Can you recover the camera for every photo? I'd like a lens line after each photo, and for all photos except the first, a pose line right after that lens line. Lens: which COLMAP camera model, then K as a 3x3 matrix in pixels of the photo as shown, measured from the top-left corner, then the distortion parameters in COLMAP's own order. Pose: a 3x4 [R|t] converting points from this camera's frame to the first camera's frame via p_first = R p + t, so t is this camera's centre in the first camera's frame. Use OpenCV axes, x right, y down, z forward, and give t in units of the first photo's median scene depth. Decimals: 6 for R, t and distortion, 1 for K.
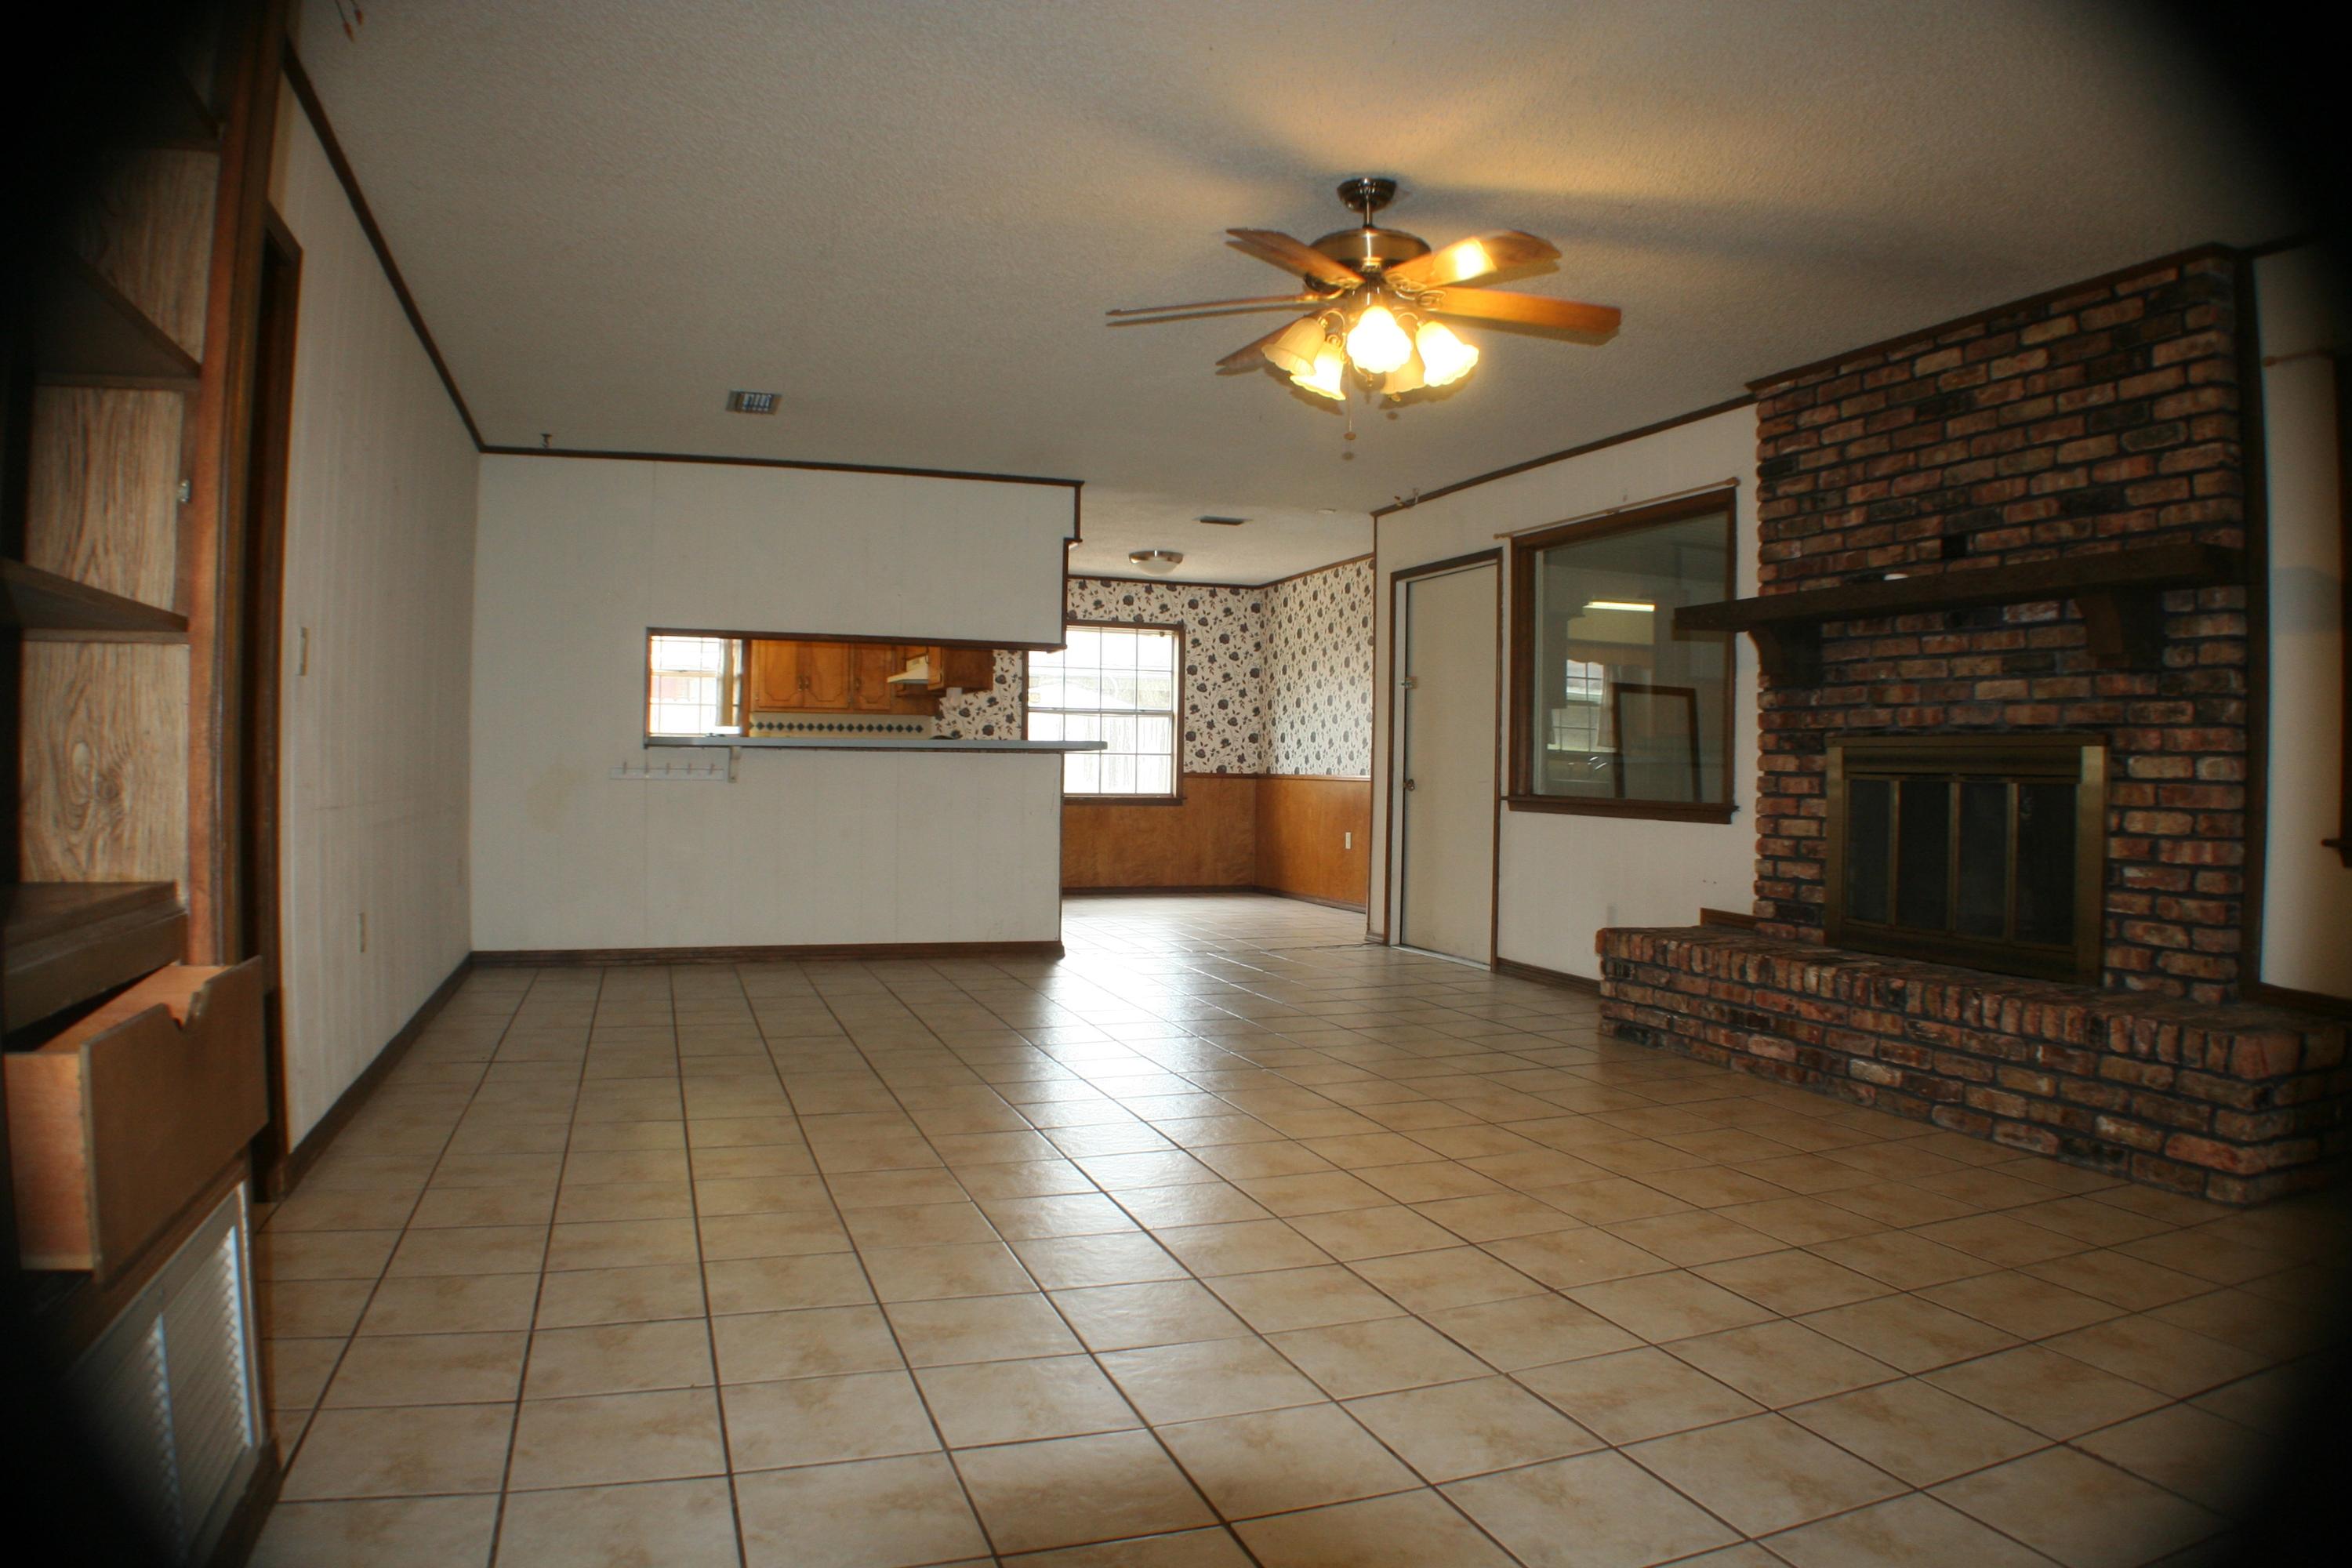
lens RADIAL K [[1527.8, 0, 1176.0], [0, 1527.8, 784.0], [0, 0, 1]] dist [-0.207100, 0.064116]
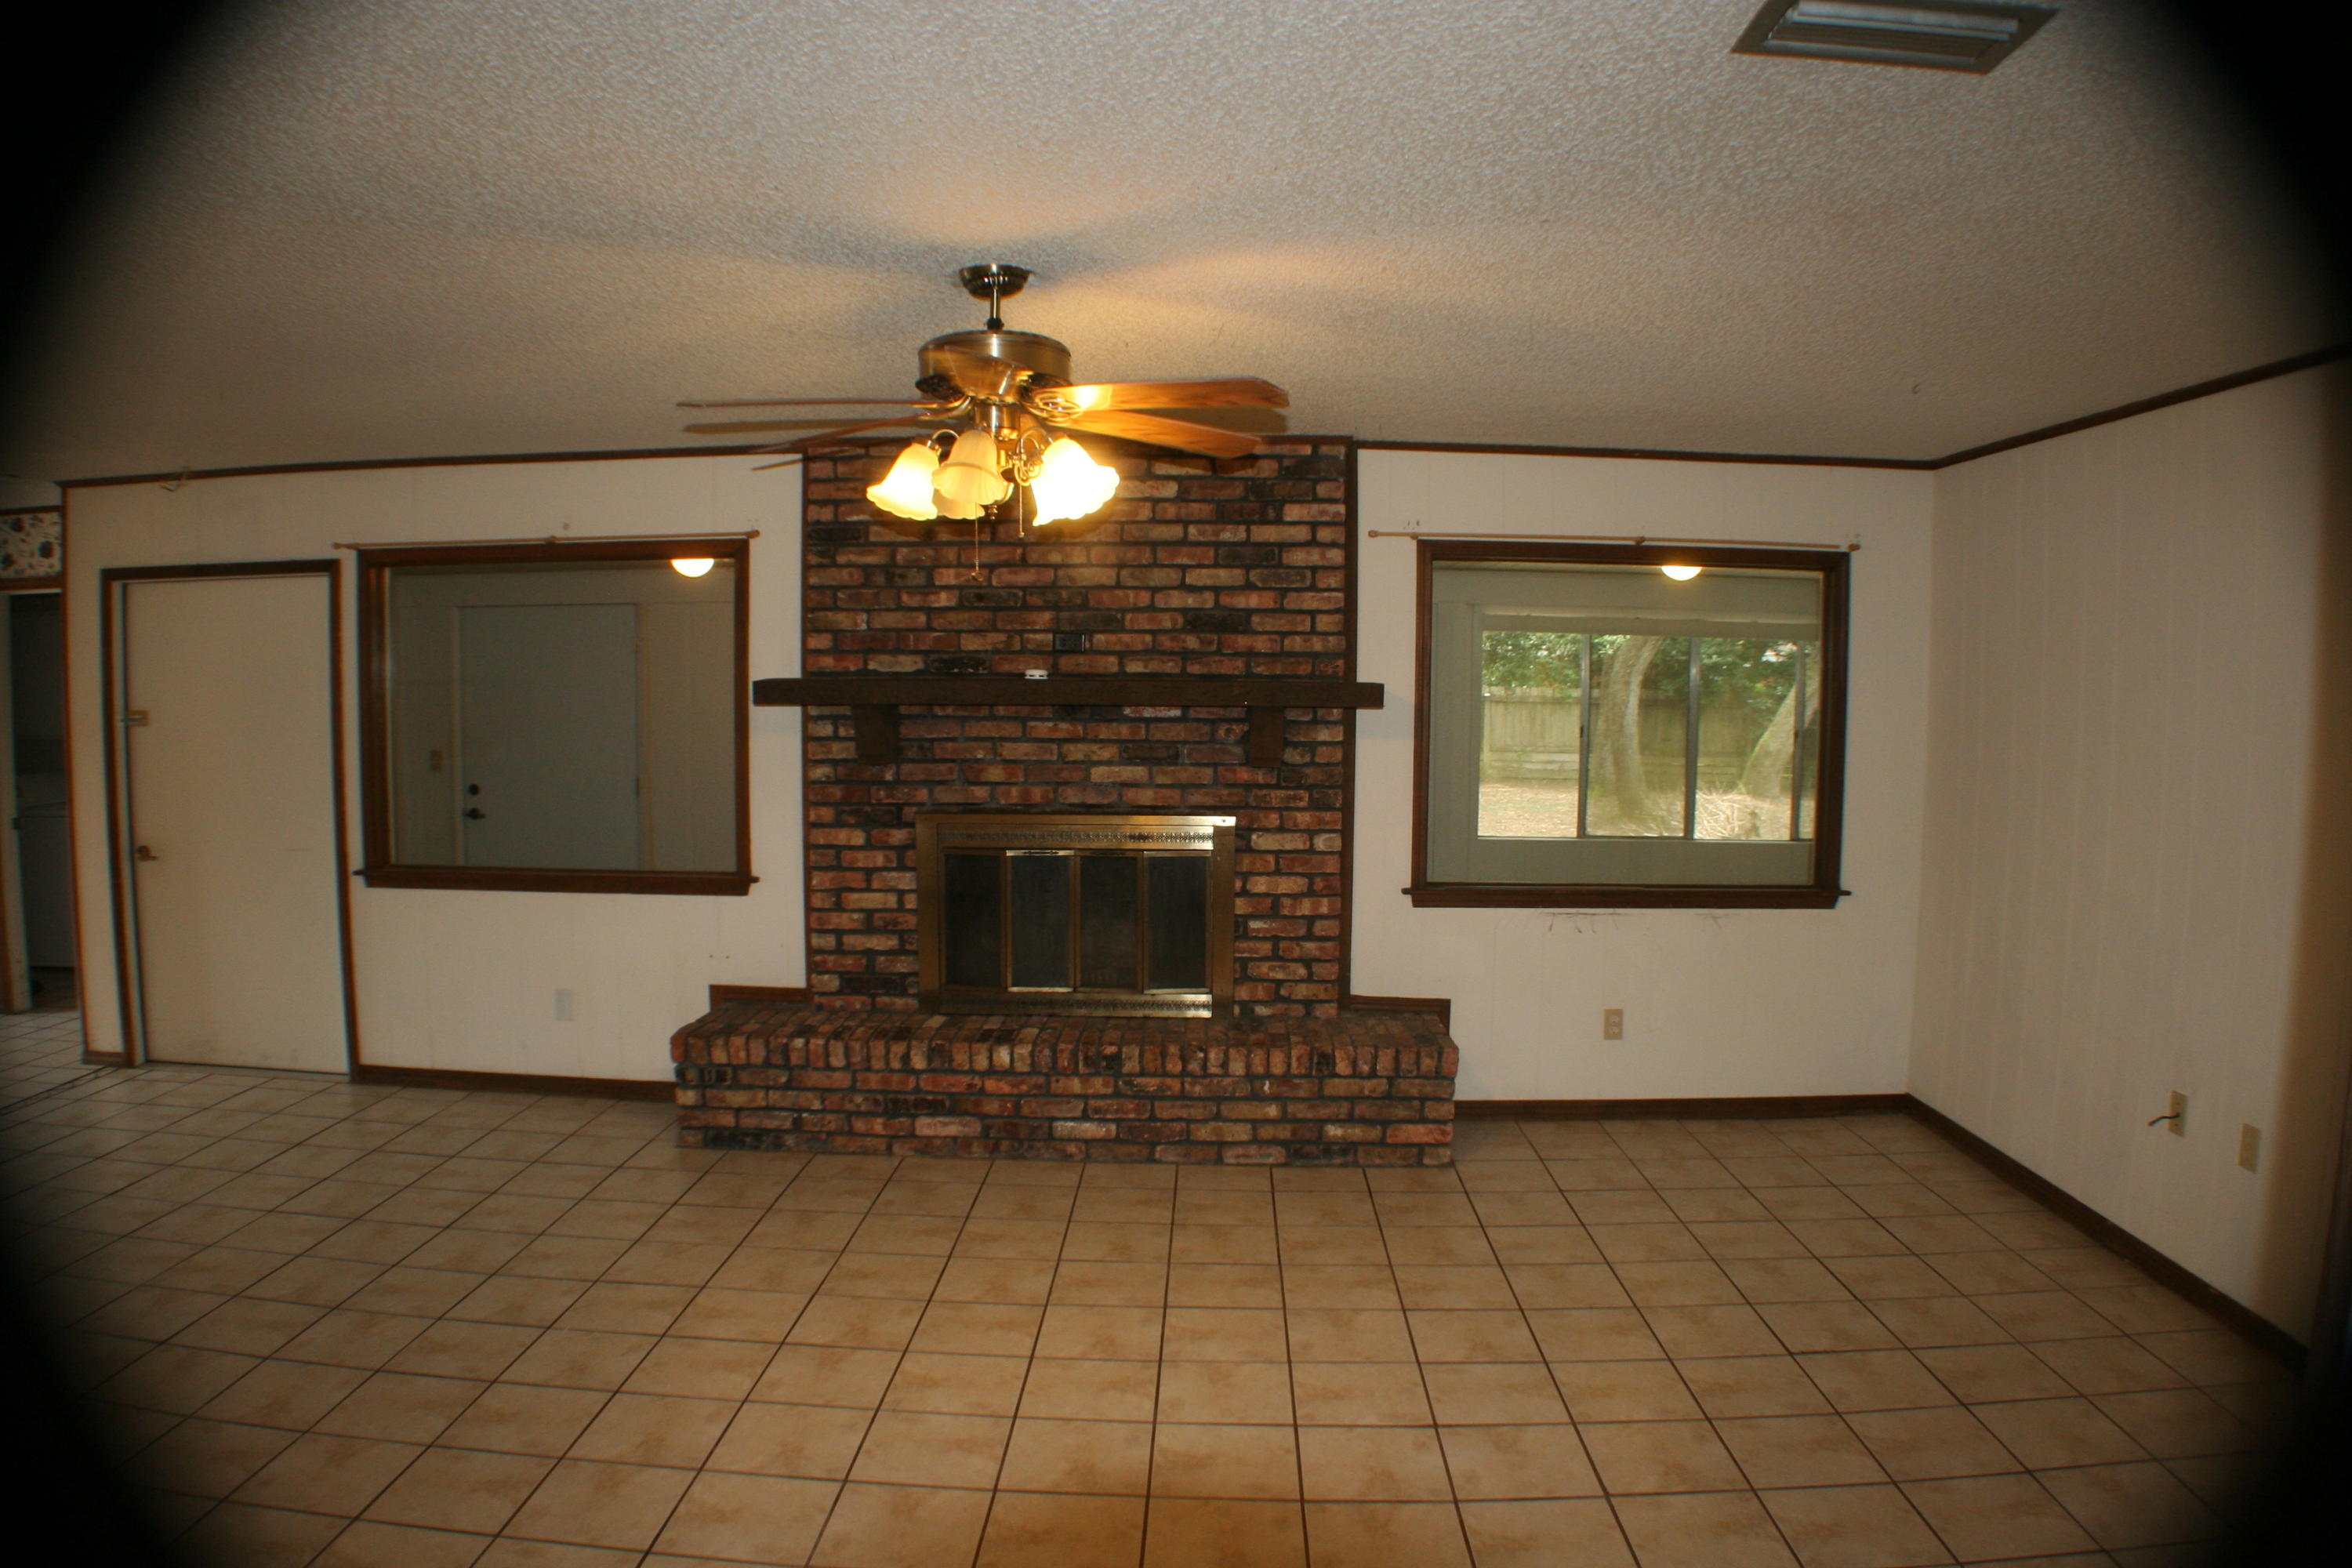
lens RADIAL K [[1527.8, 0, 1176.0], [0, 1527.8, 784.0], [0, 0, 1]] dist [-0.207100, 0.064116]
pose [[0.363207, -0.090532, 0.927300, -0.558525], [0.010007, 0.995590, 0.093280, -0.177405], [-0.931655, -0.024600, 0.362511, 0.534223]]
